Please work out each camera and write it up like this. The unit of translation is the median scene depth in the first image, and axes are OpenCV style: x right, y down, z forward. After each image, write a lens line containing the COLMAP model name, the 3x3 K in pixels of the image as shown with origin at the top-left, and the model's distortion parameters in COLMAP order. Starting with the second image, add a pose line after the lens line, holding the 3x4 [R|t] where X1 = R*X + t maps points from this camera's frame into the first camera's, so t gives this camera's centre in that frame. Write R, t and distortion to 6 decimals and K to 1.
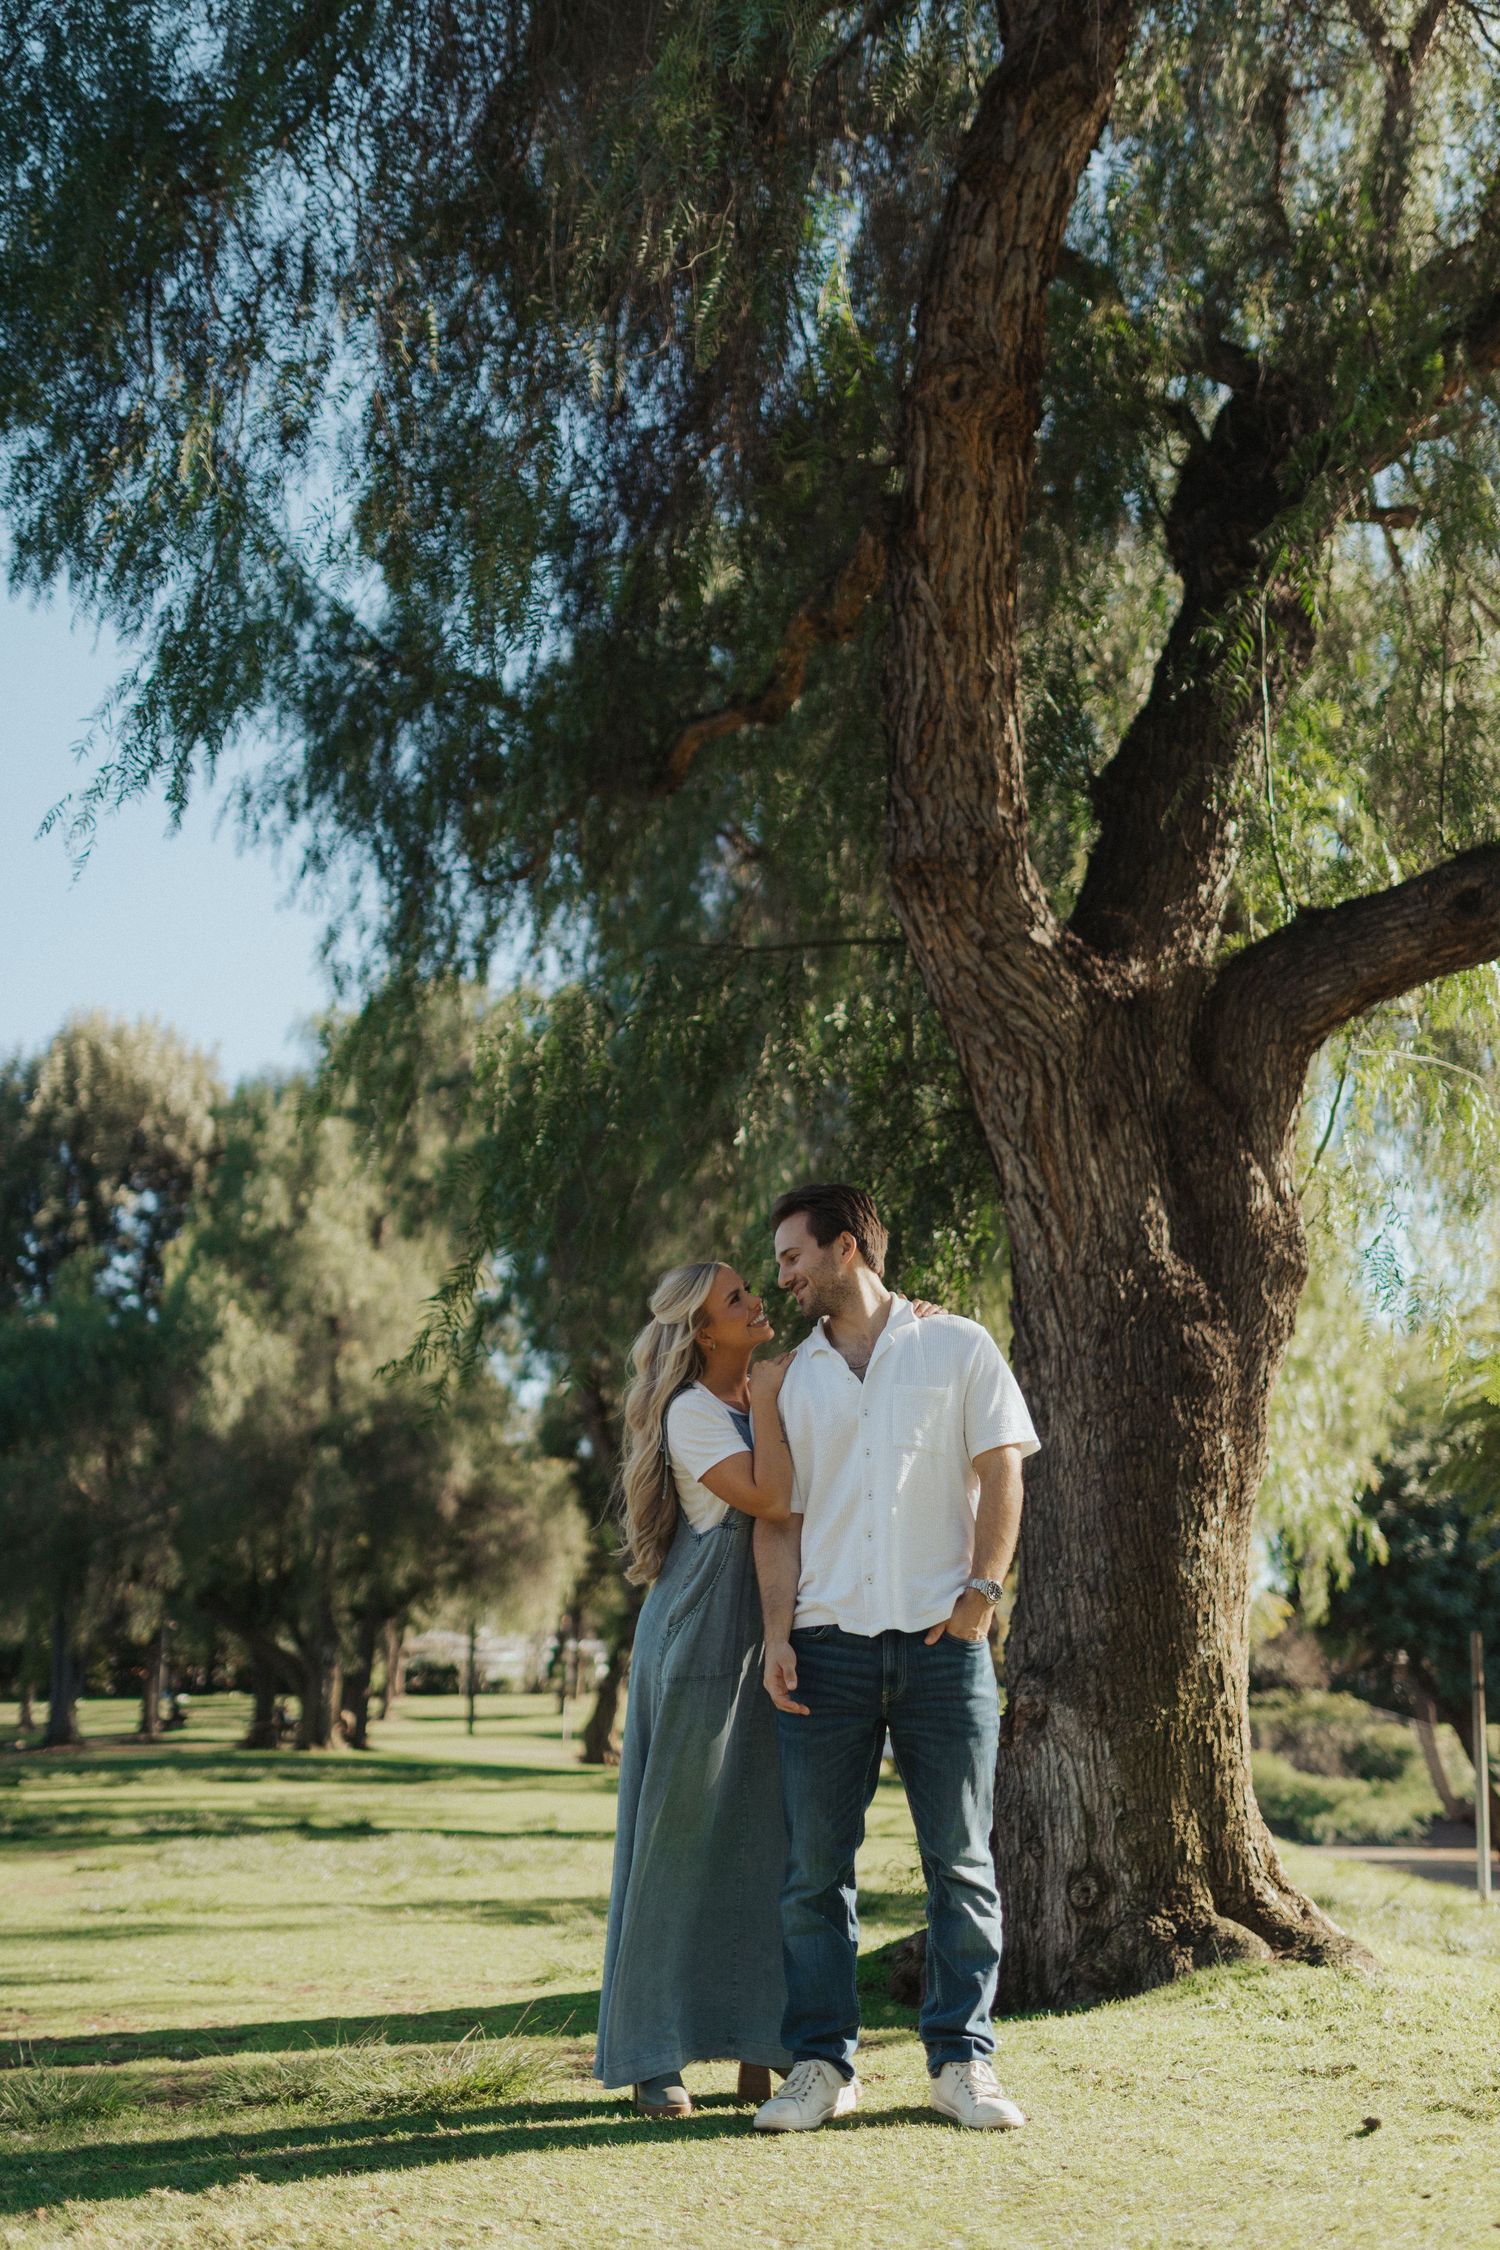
lens RADIAL K [[2344.9, 0, 750.0], [0, 2344.9, 1125.0], [0, 0, 1]] dist [0.009699, 0.006073]
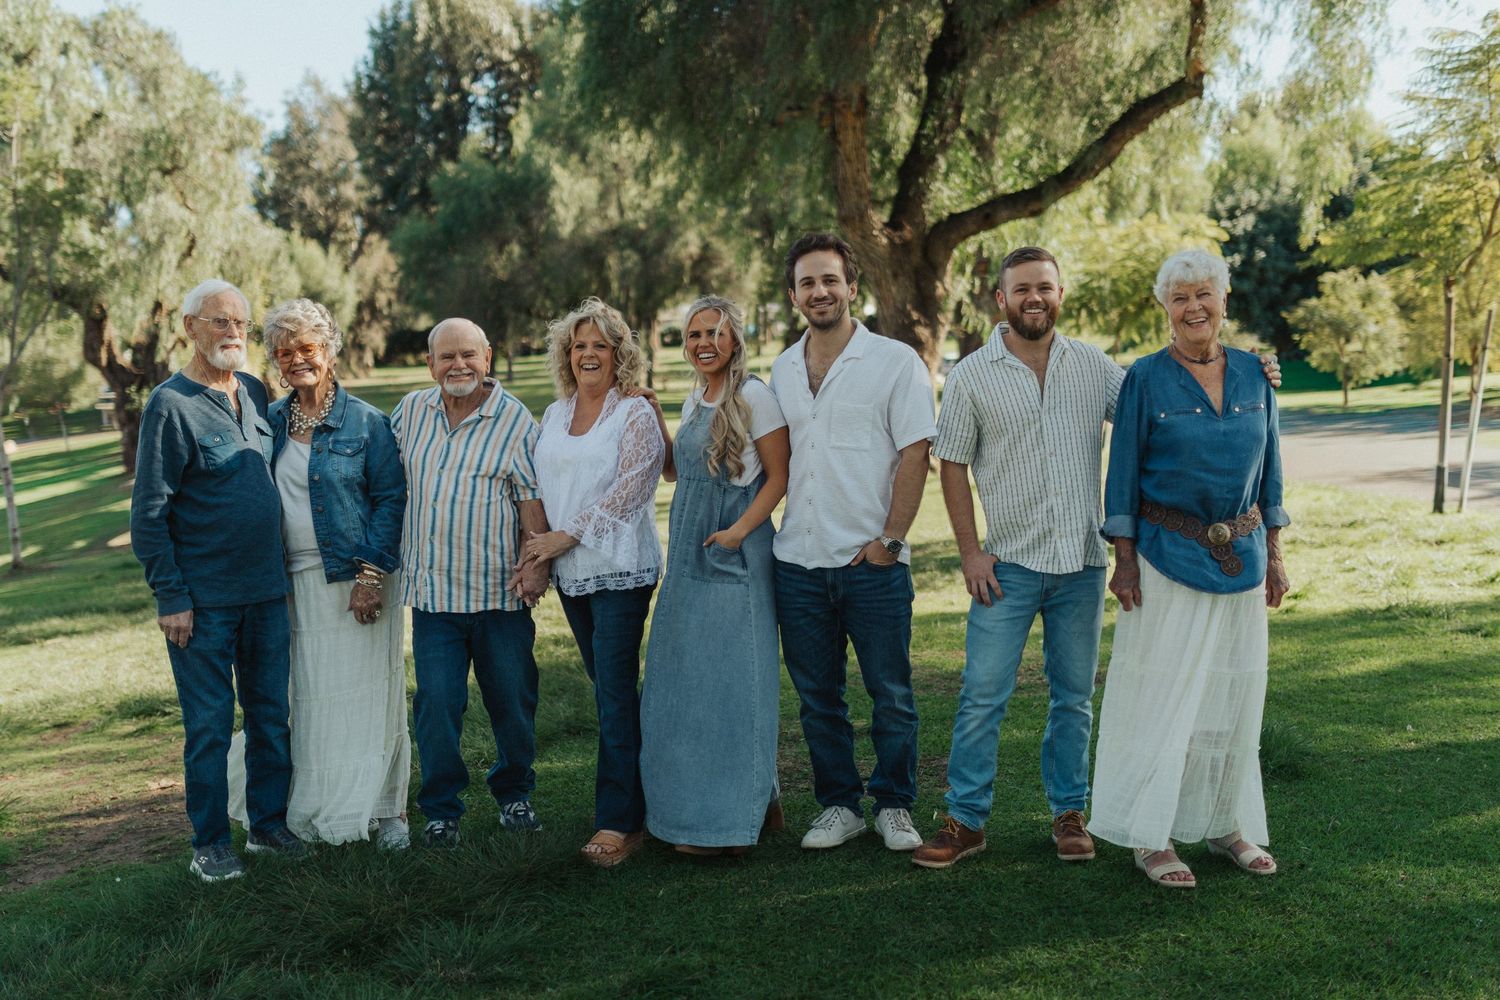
lens RADIAL K [[1563.3, 0, 750.0], [0, 1563.3, 500.0], [0, 0, 1]] dist [0.009699, 0.006073]
pose [[0.994206, -0.059994, -0.089187, 0.015125], [0.086656, 0.938286, 0.334829, -0.069104], [0.063596, -0.340618, 0.938049, -0.199723]]
